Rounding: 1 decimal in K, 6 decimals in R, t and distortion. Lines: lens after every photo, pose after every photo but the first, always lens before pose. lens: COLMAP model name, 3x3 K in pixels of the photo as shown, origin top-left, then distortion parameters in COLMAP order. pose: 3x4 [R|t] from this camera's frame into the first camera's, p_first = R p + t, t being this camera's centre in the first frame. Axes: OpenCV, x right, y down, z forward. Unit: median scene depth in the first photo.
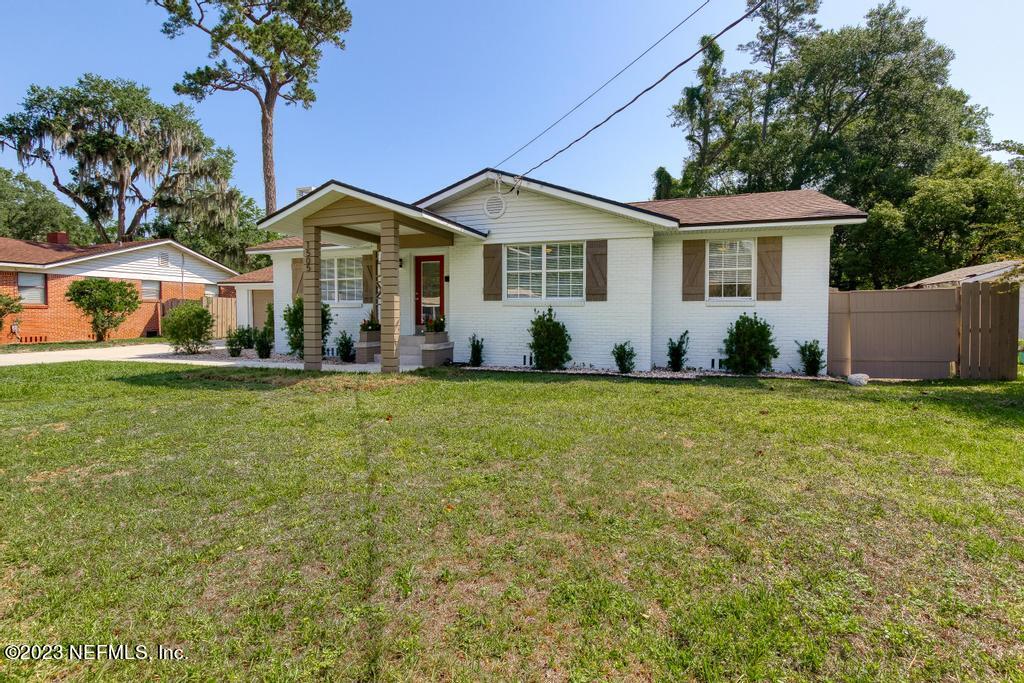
lens RADIAL K [[471.8, 0, 510.0], [0, 471.8, 322.8], [0, 0, 1]] dist [-0.000599, -0.000056]
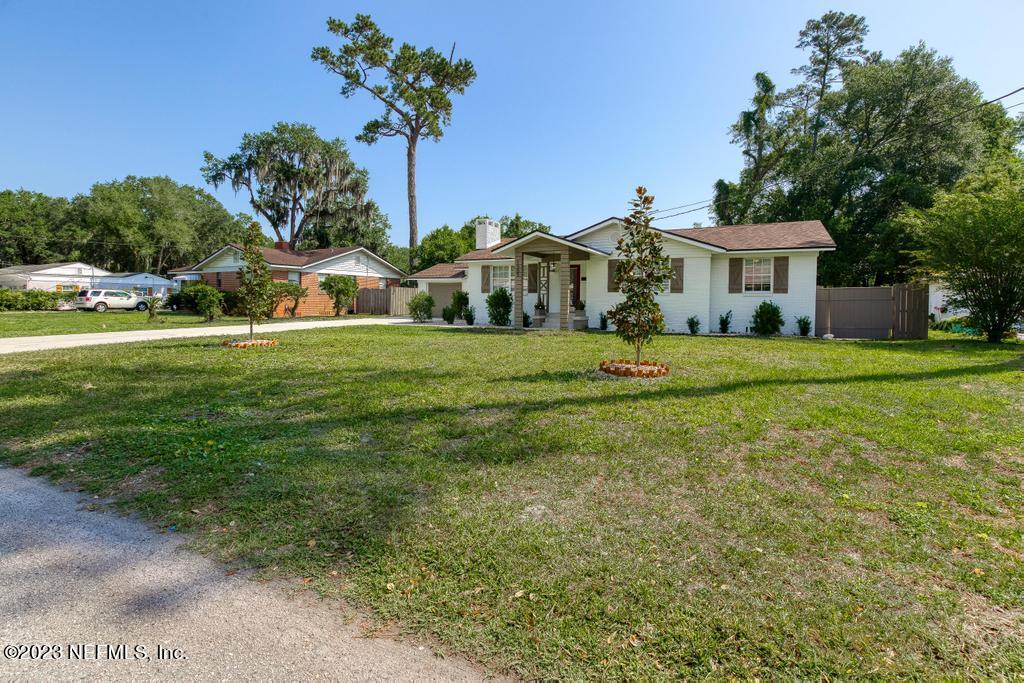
lens RADIAL K [[458.5, 0, 509.8], [0, 458.5, 309.3], [0, 0, 1]] dist [0.001341, 0.000367]
pose [[0.992495, 0.009385, -0.121928, -0.086866], [-0.009241, 0.999956, 0.001739, 0.006573], [0.121938, -0.000599, 0.992537, -0.296041]]
